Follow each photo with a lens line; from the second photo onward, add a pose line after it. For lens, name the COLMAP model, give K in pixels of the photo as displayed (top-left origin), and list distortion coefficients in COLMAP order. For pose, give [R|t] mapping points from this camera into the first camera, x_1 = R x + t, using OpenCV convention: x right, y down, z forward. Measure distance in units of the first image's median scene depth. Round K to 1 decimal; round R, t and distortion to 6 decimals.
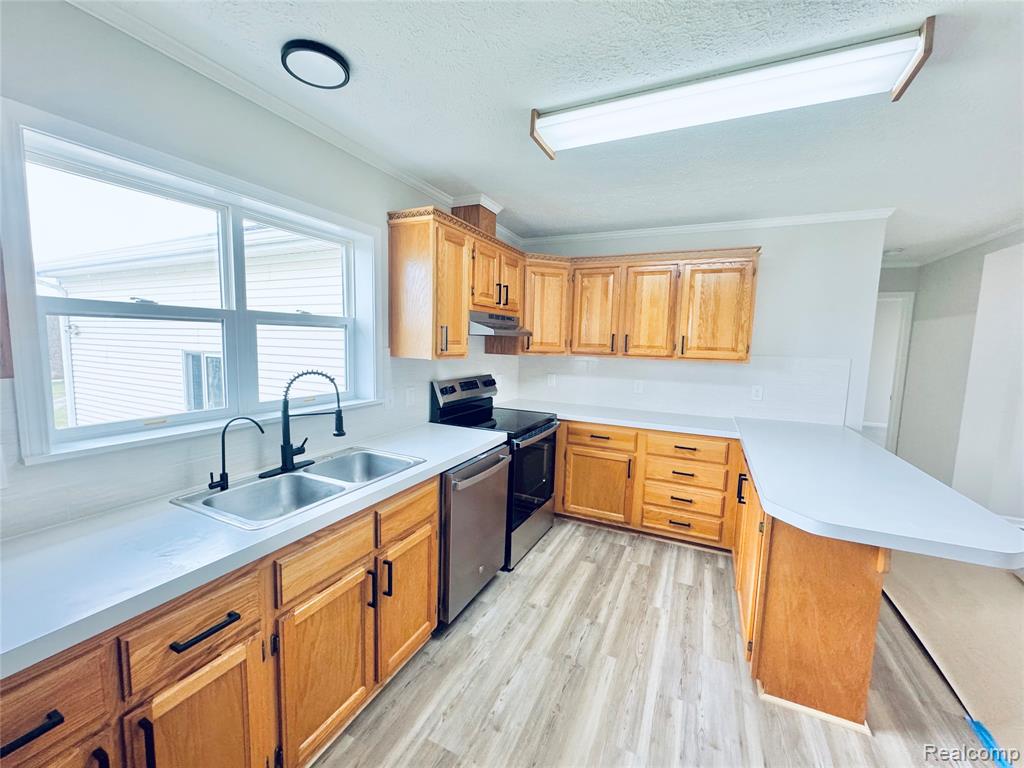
lens RADIAL K [[409.3, 0, 512.7], [0, 409.3, 385.5], [0, 0, 1]] dist [-0.003606, 0.000370]
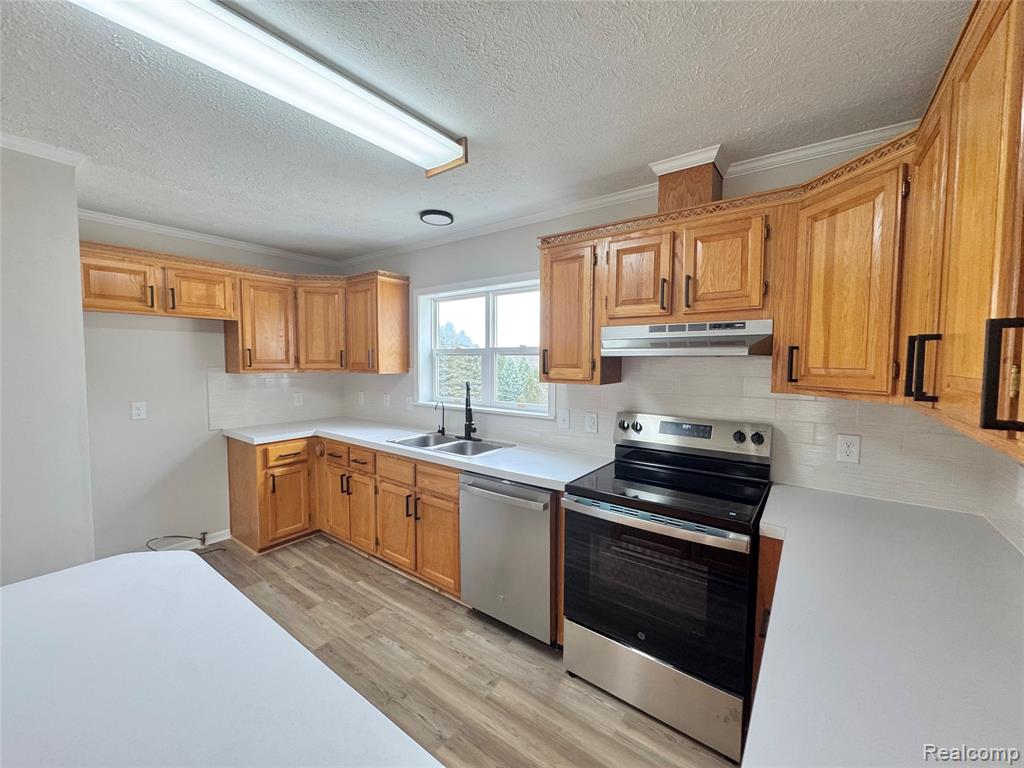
lens RADIAL K [[409.3, 0, 514.1], [0, 409.3, 383.5], [0, 0, 1]] dist [-0.003606, 0.000370]
pose [[-0.195914, 0.033671, -0.980043, 0.989072], [-0.116037, 0.991593, 0.057264, -0.133212], [0.973731, 0.124940, -0.190360, 1.343917]]
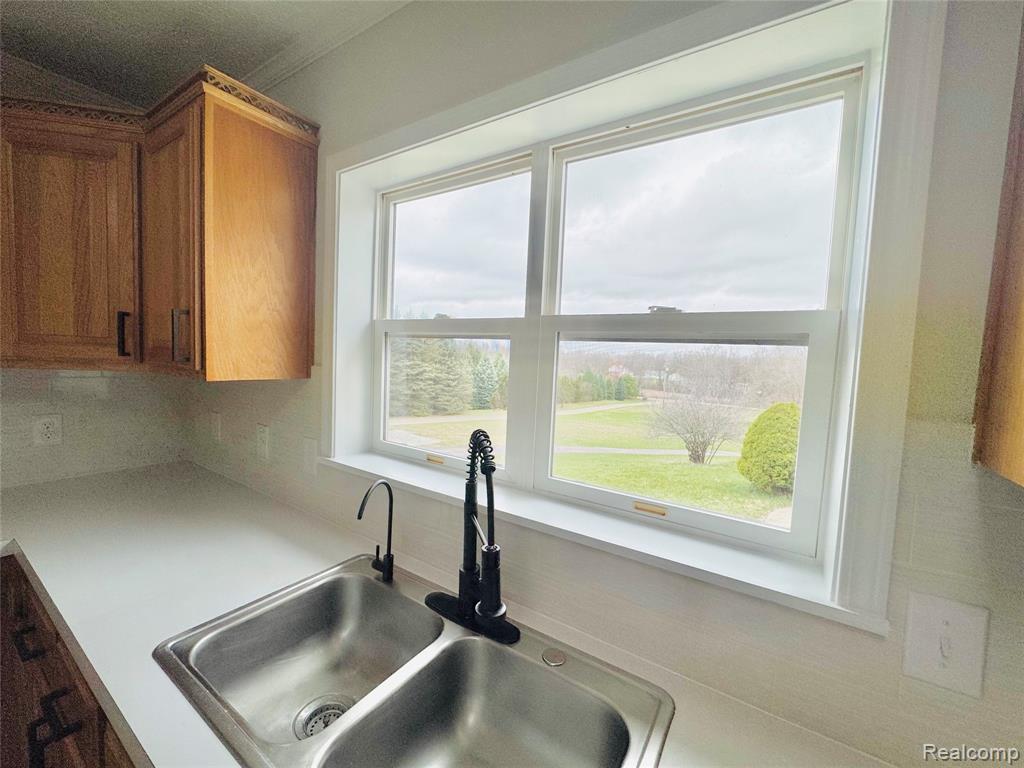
lens RADIAL K [[409.3, 0, 511.1], [0, 409.3, 384.3], [0, 0, 1]] dist [-0.003606, 0.000370]
pose [[-0.139959, 0.039073, -0.989386, -0.058912], [-0.154493, 0.986121, 0.060798, -0.107734], [0.978030, 0.161363, -0.131980, 0.967740]]
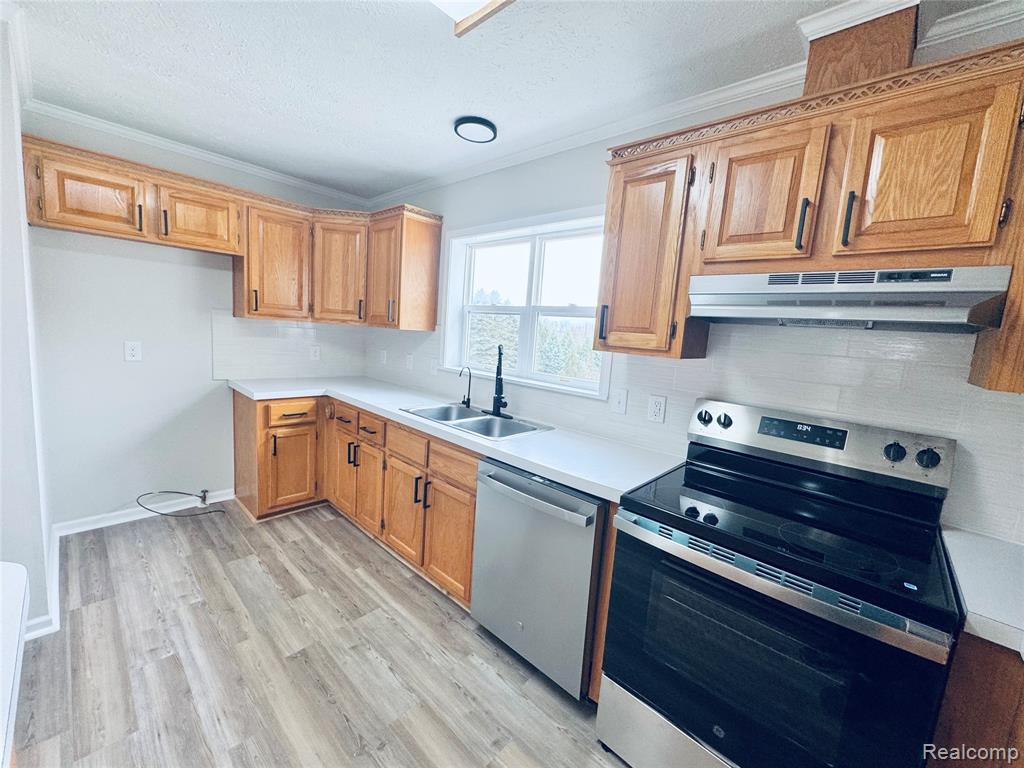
lens RADIAL K [[409.3, 0, 513.8], [0, 409.3, 382.7], [0, 0, 1]] dist [-0.003606, 0.000370]
pose [[-0.296140, 0.076372, -0.952086, 0.703320], [-0.182506, 0.973908, 0.134889, -0.095477], [0.937546, 0.213708, -0.274475, 1.285528]]
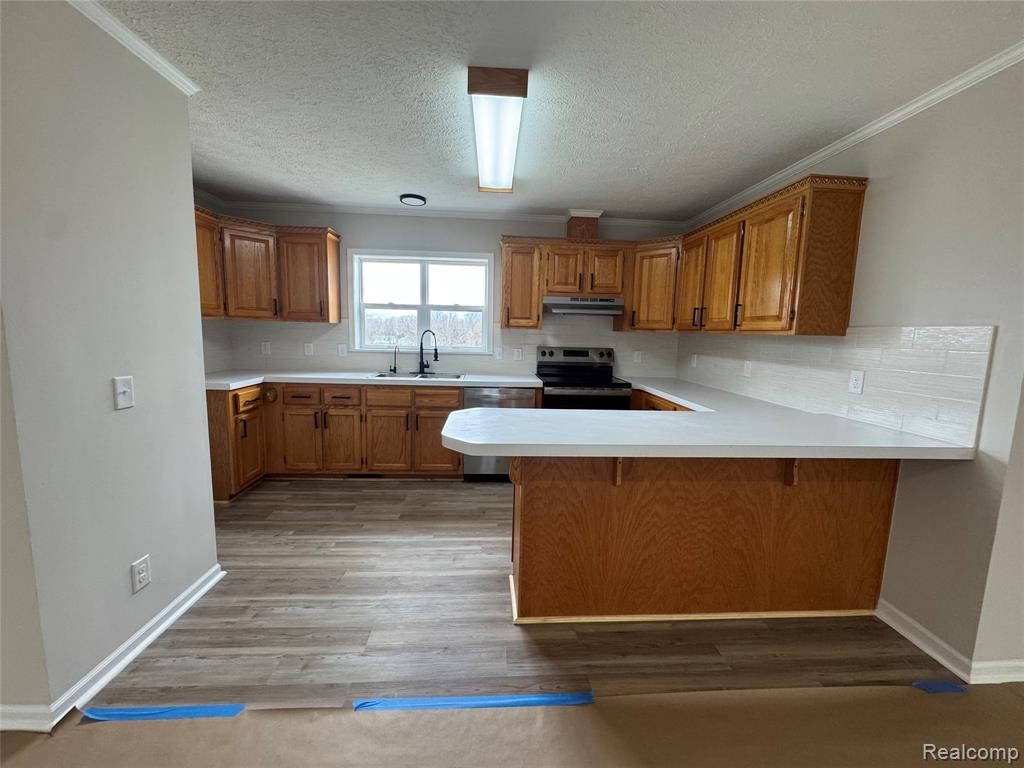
lens RADIAL K [[409.3, 0, 513.7], [0, 409.3, 383.9], [0, 0, 1]] dist [-0.003606, 0.000370]
pose [[0.486177, 0.099412, -0.868188, 1.515714], [-0.108875, 0.992658, 0.052695, 0.079230], [0.867052, 0.068905, 0.493431, 0.291873]]
